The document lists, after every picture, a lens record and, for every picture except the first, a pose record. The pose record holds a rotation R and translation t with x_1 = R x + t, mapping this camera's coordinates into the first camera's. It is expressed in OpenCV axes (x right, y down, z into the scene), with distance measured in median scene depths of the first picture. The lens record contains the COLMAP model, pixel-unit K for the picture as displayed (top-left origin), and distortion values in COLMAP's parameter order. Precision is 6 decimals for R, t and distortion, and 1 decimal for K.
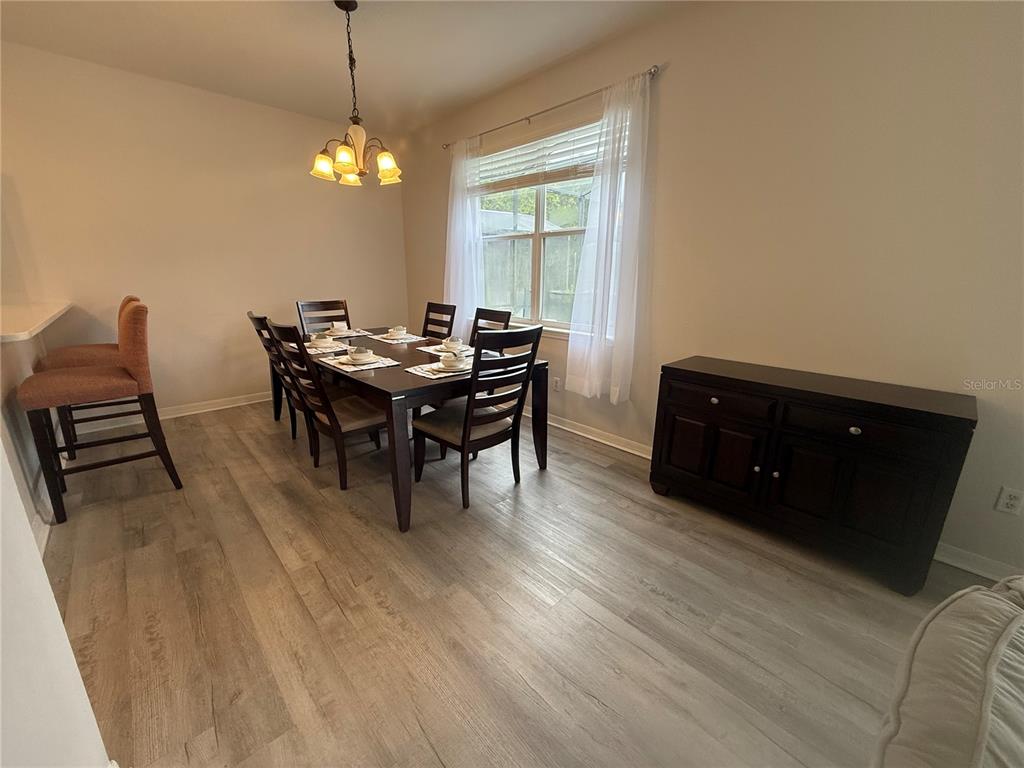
lens RADIAL K [[408.7, 0, 507.7], [0, 408.7, 383.5], [0, 0, 1]] dist [-0.000517, 0.000054]
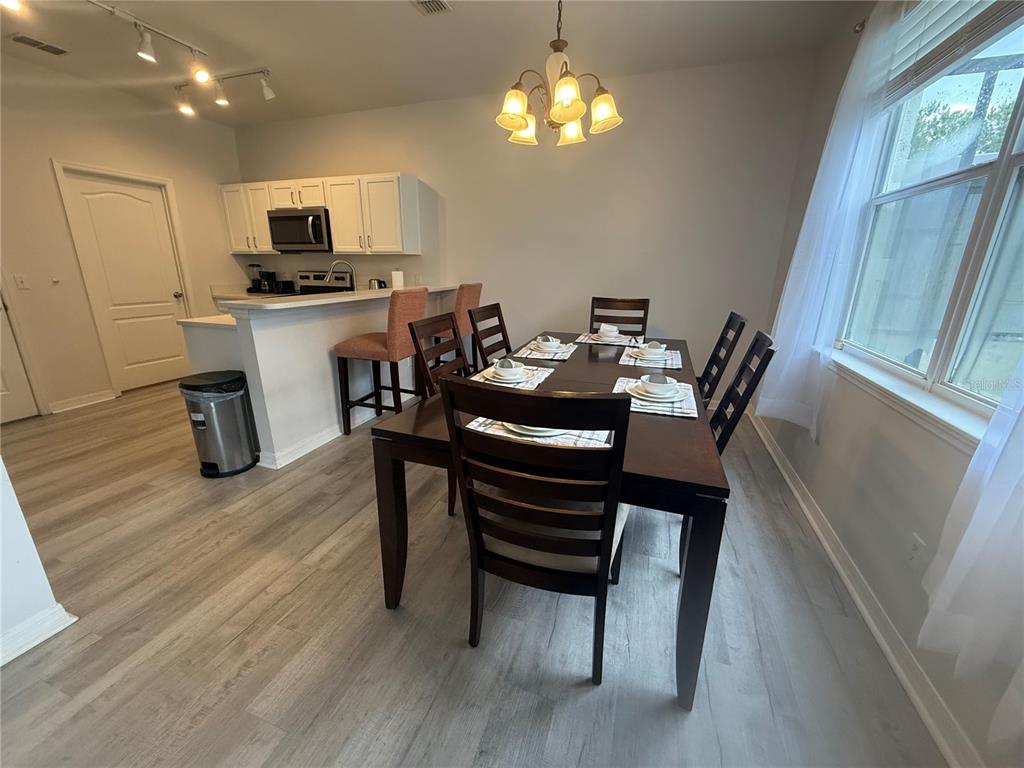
lens RADIAL K [[405.5, 0, 508.3], [0, 405.5, 384.3], [0, 0, 1]] dist [-0.001979, -0.000031]
pose [[0.456865, 0.248151, -0.854222, 0.301329], [-0.229724, 0.960639, 0.156201, -0.157922], [0.859361, 0.124873, 0.495889, 0.600357]]
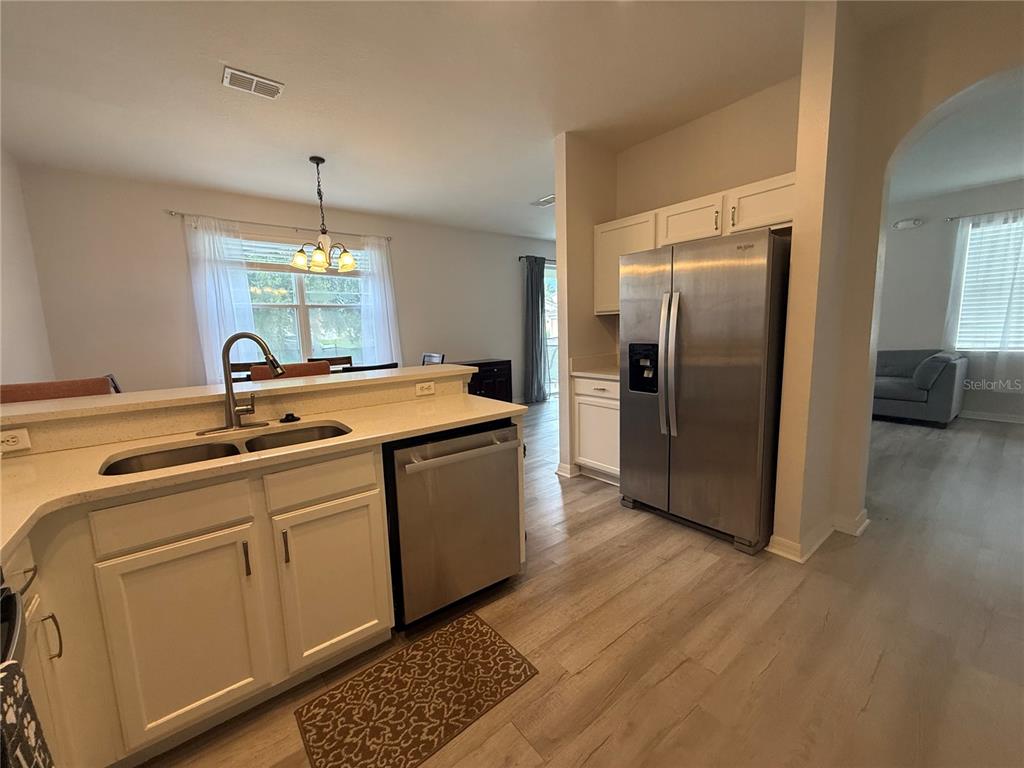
lens RADIAL K [[408.0, 0, 512.0], [0, 408.0, 384.0], [0, 0, 1]] dist [-0.000226, 0.000186]
pose [[0.083258, -0.147492, 0.985553, -1.676947], [0.282516, 0.951904, 0.118590, -0.099281], [-0.955643, 0.268561, 0.120922, 0.298736]]
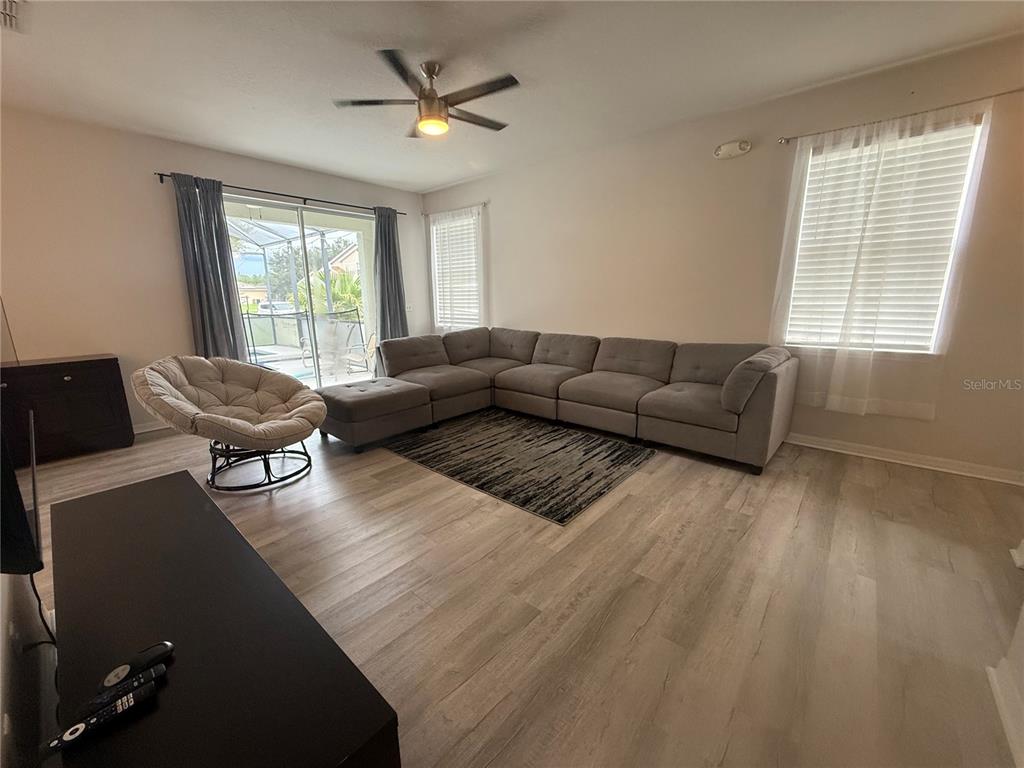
lens RADIAL K [[408.7, 0, 507.7], [0, 408.7, 383.5], [0, 0, 1]] dist [-0.000517, 0.000054]
pose [[-0.106571, -0.219220, 0.969838, -0.786515], [0.262988, 0.934441, 0.240118, 0.136106], [-0.958895, 0.280645, -0.041932, -0.566969]]
